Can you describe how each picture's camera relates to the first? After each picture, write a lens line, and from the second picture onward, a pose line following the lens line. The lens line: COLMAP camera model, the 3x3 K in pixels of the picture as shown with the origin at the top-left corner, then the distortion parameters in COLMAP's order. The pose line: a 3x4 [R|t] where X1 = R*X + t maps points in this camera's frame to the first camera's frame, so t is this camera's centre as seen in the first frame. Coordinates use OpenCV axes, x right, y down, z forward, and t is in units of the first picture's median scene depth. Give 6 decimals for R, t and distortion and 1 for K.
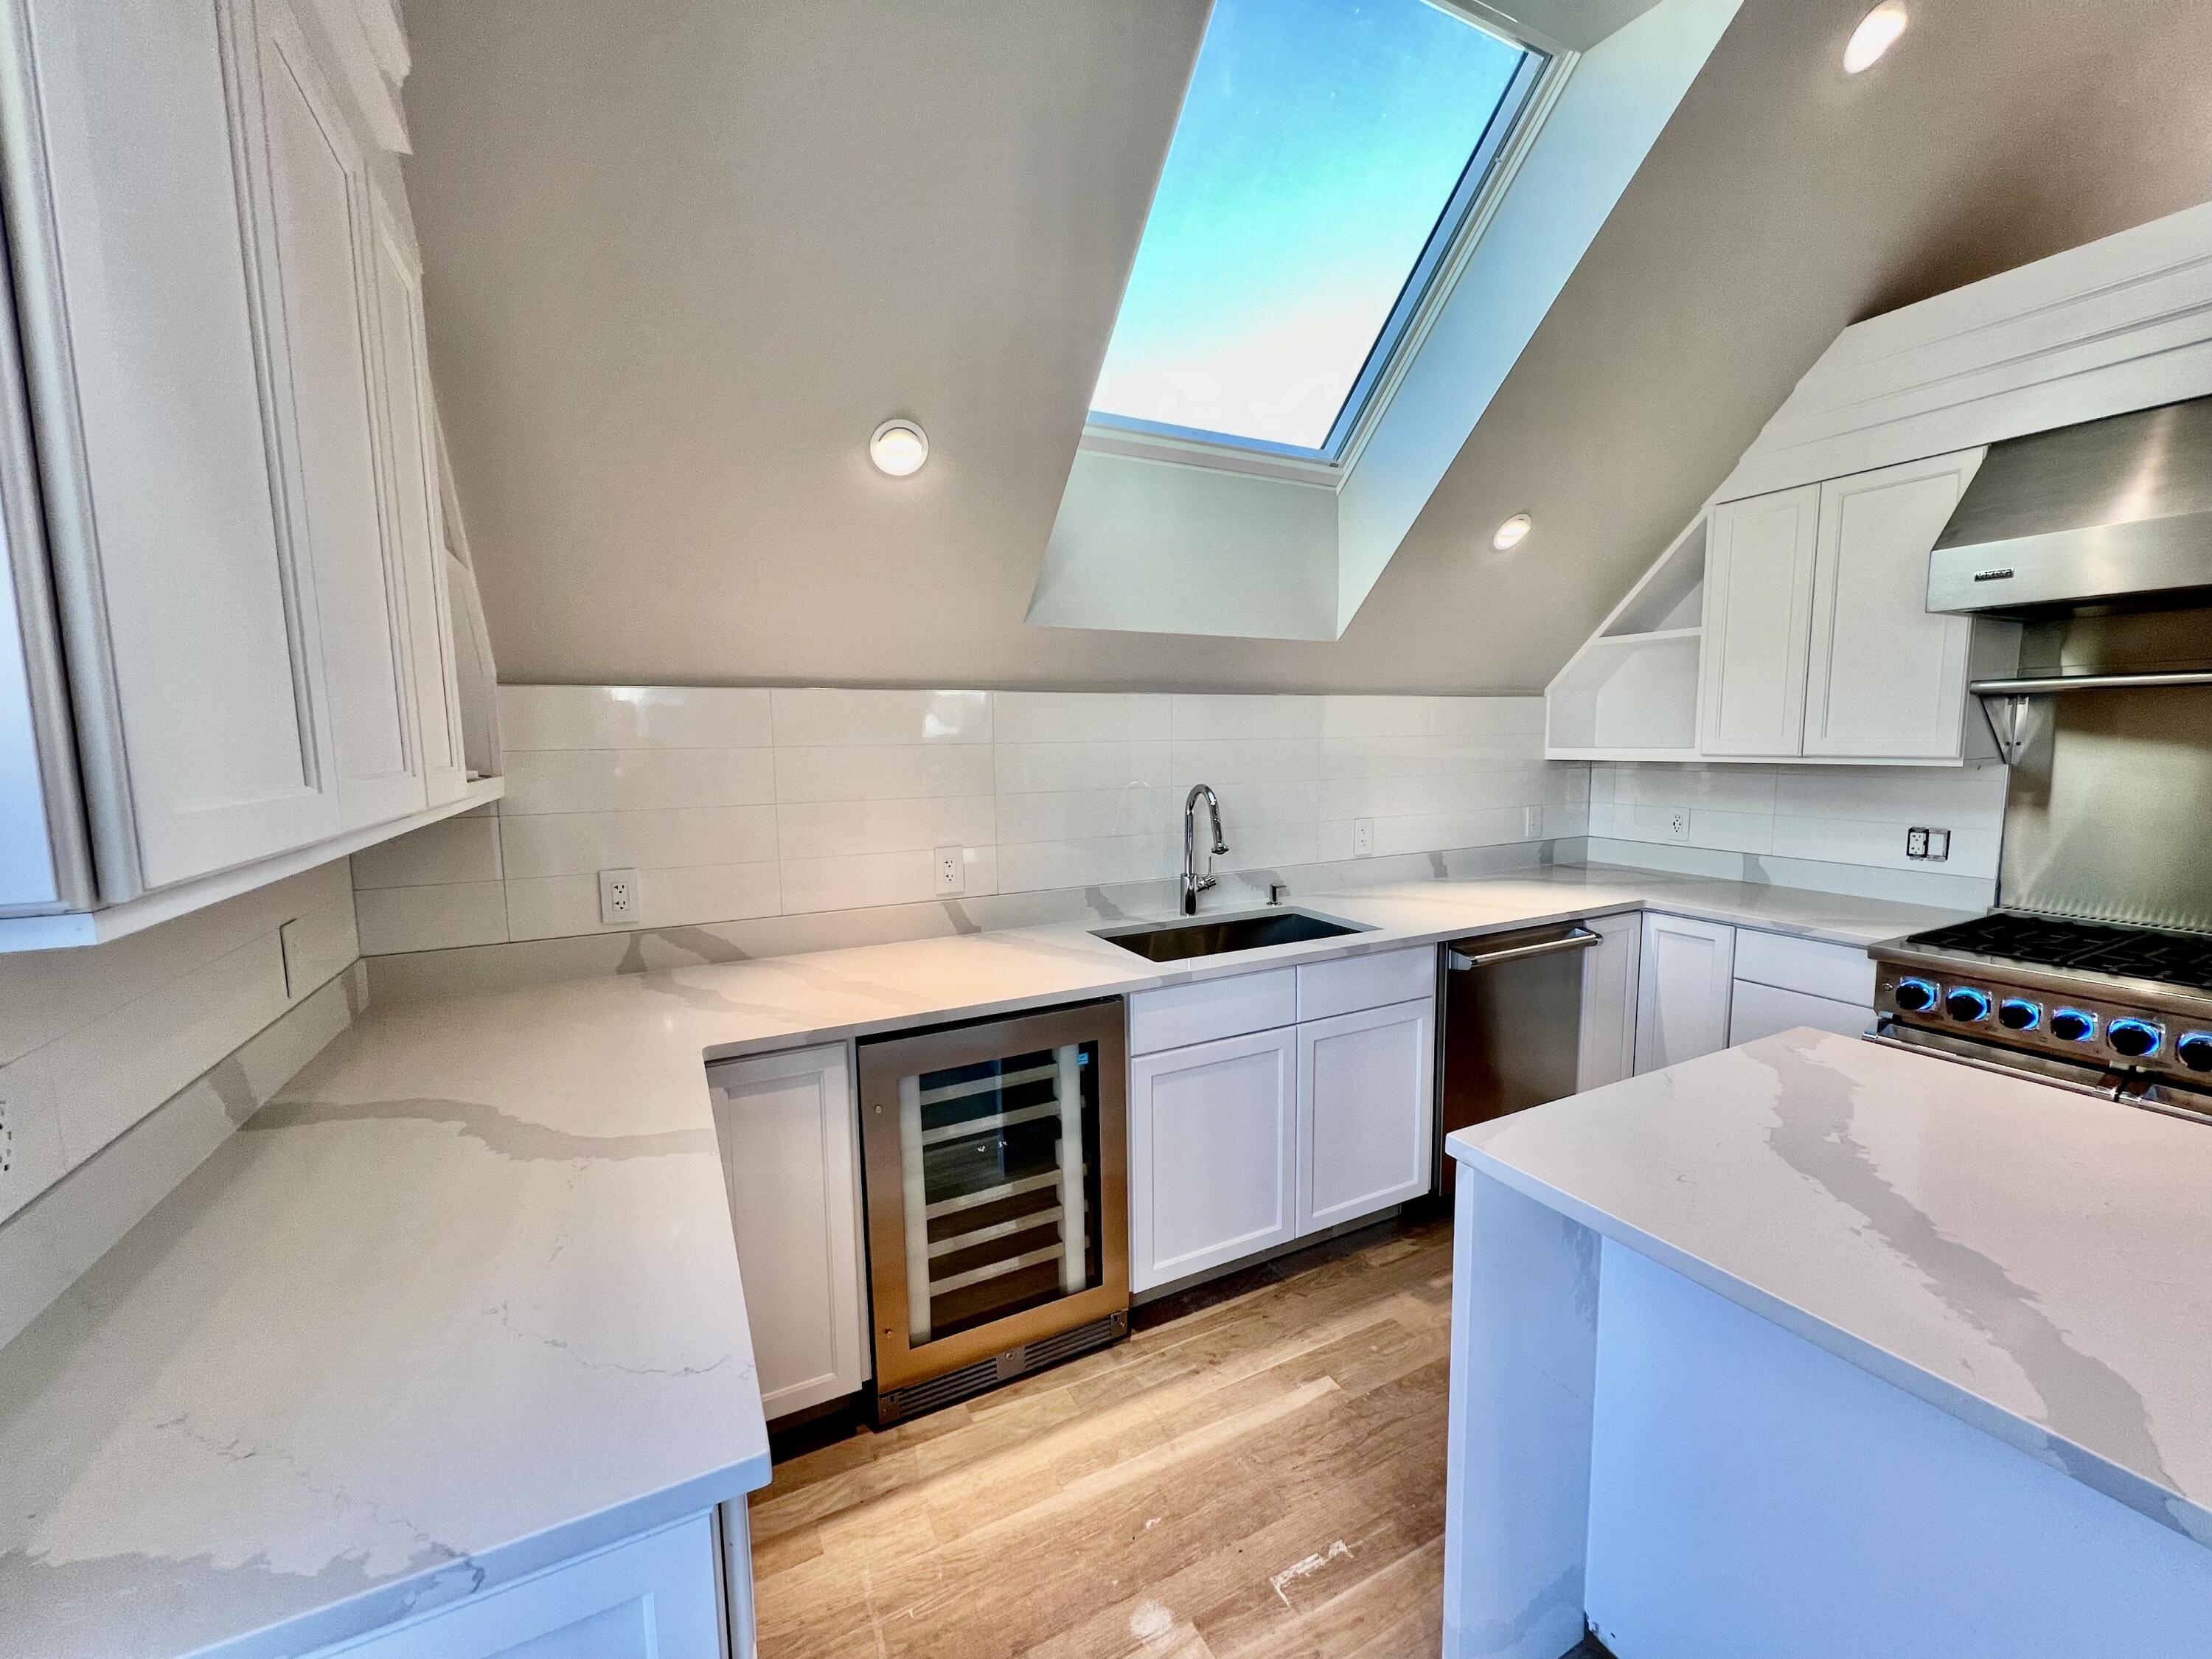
lens RADIAL K [[887.4, 0, 1107.3], [0, 887.4, 833.5], [0, 0, 1]] dist [-0.000967, 0.000010]
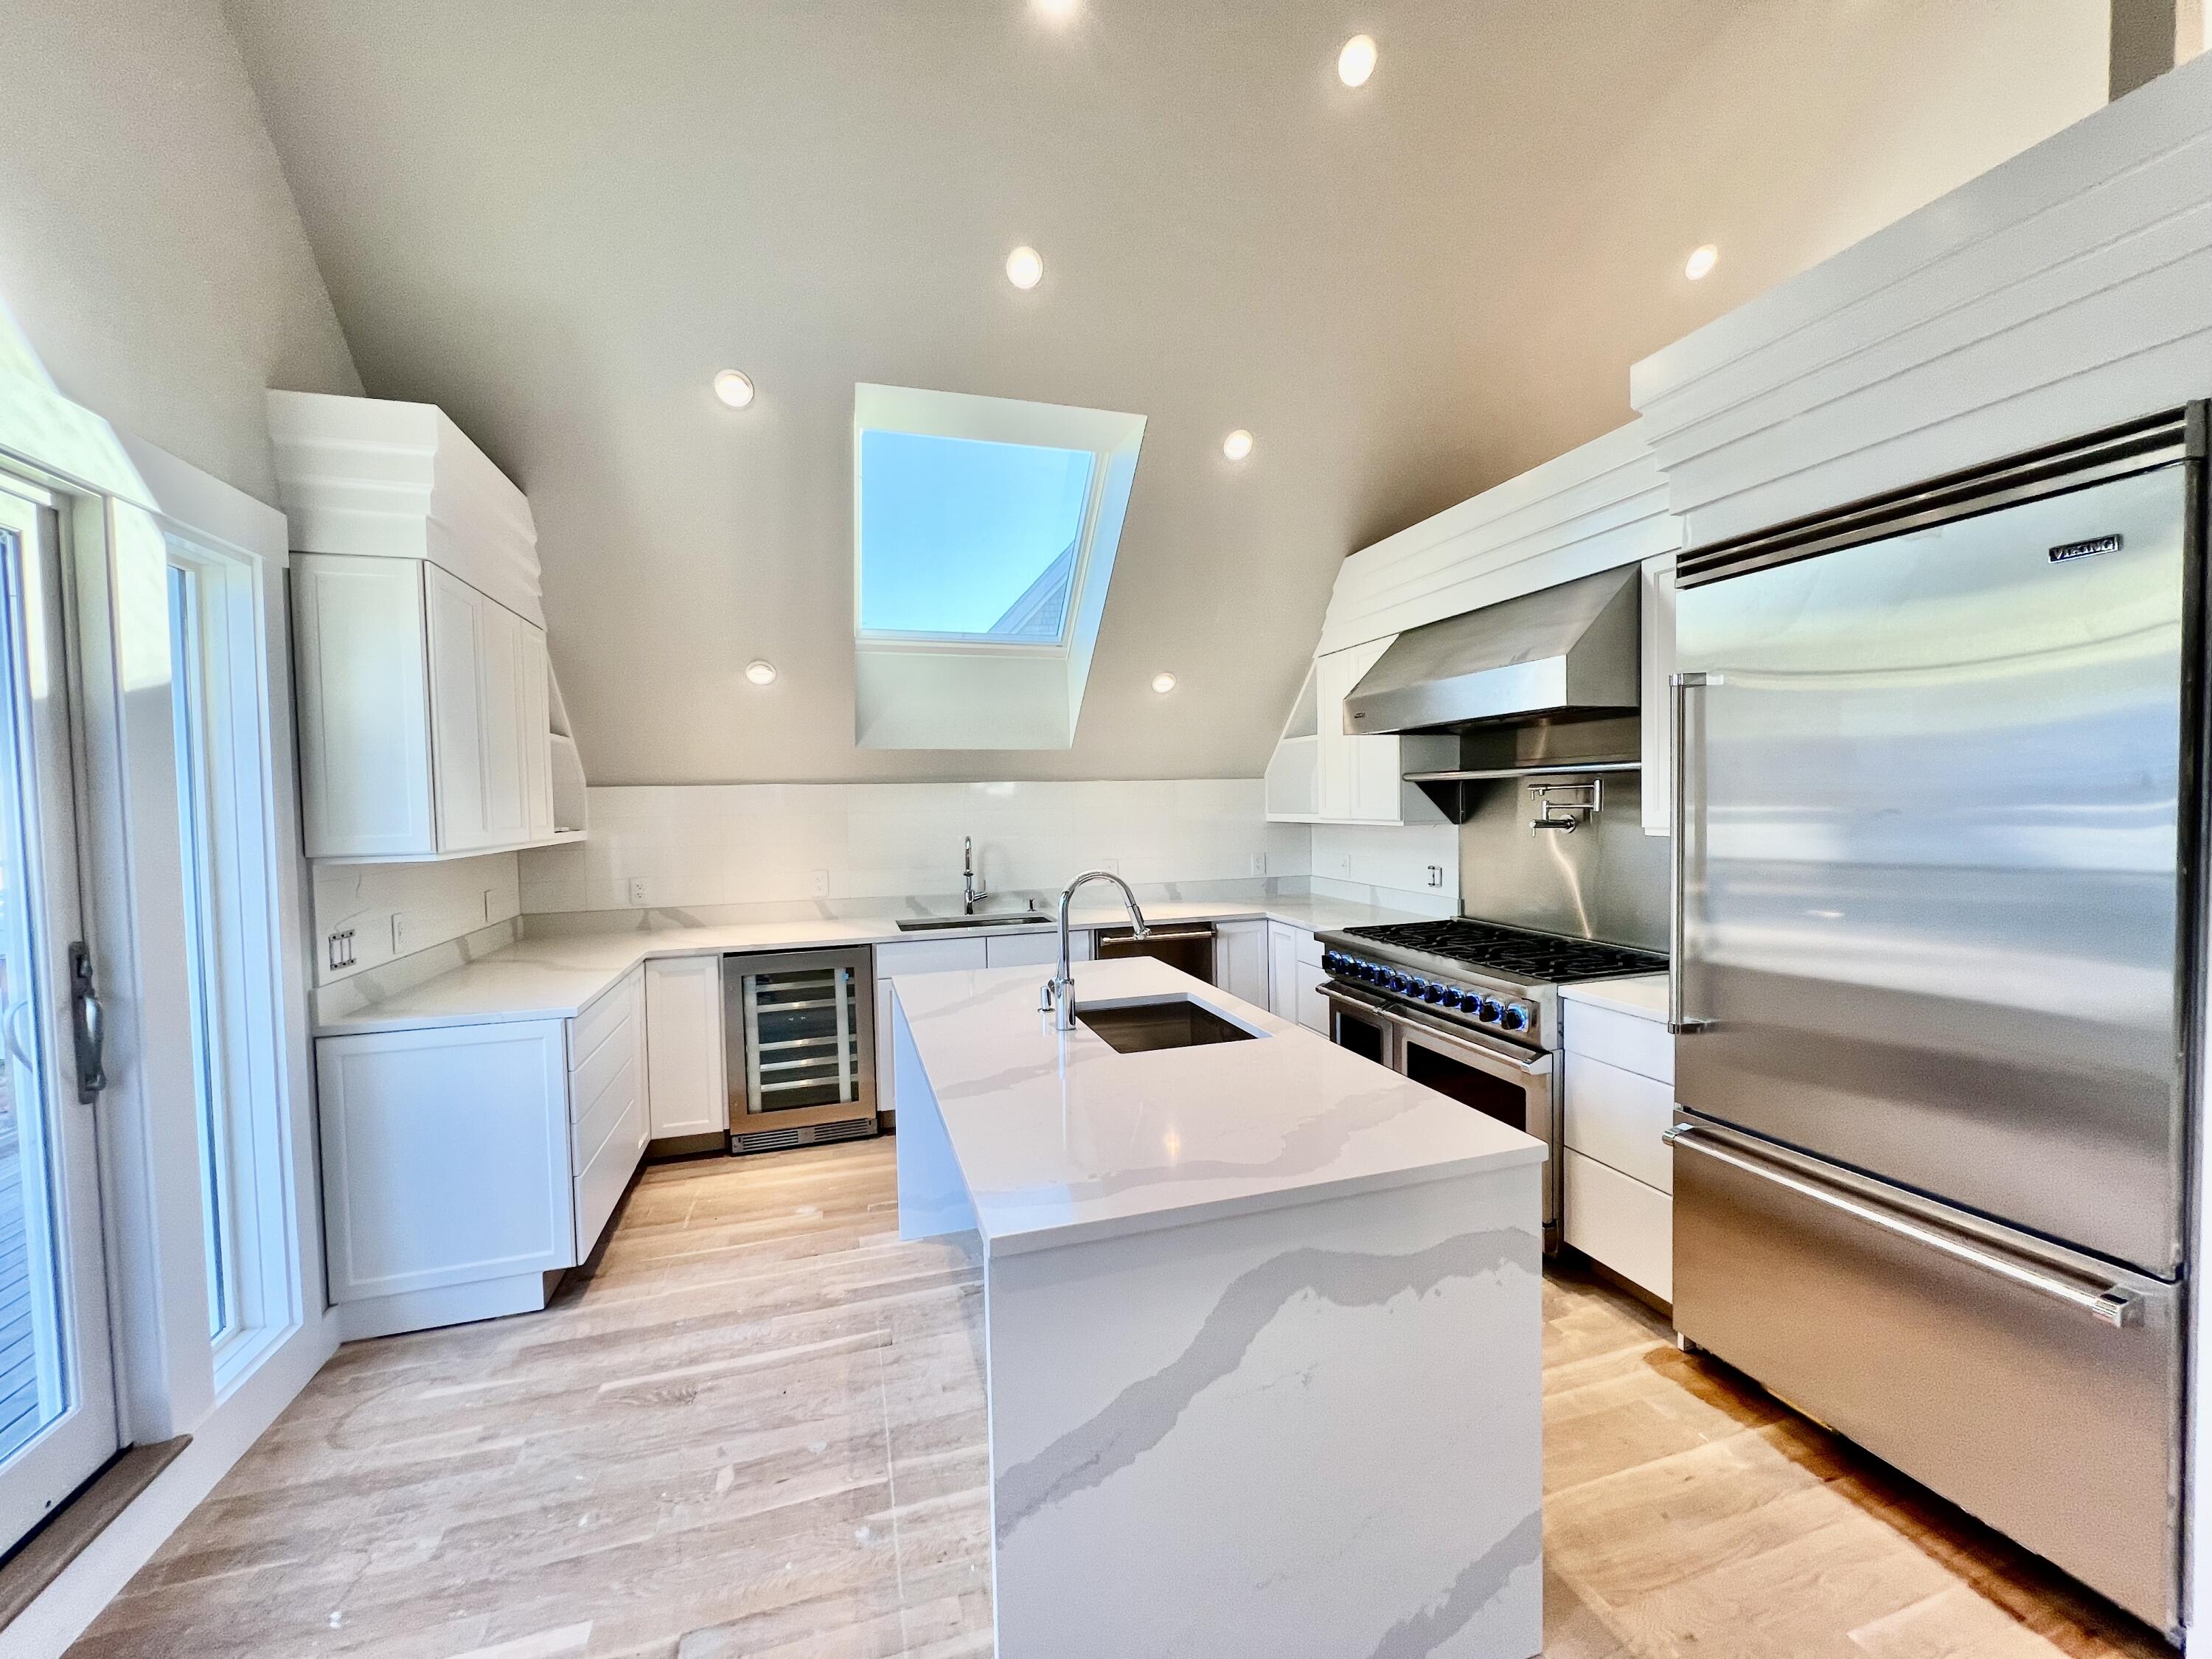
lens RADIAL K [[881.1, 0, 1102.2], [0, 881.1, 832.8], [0, 0, 1]] dist [-0.002471, 0.000486]
pose [[0.984931, 0.000753, -0.172946, 0.821393], [-0.013059, 0.997459, -0.070032, 0.066589], [0.172454, 0.071235, 0.982438, -0.778180]]
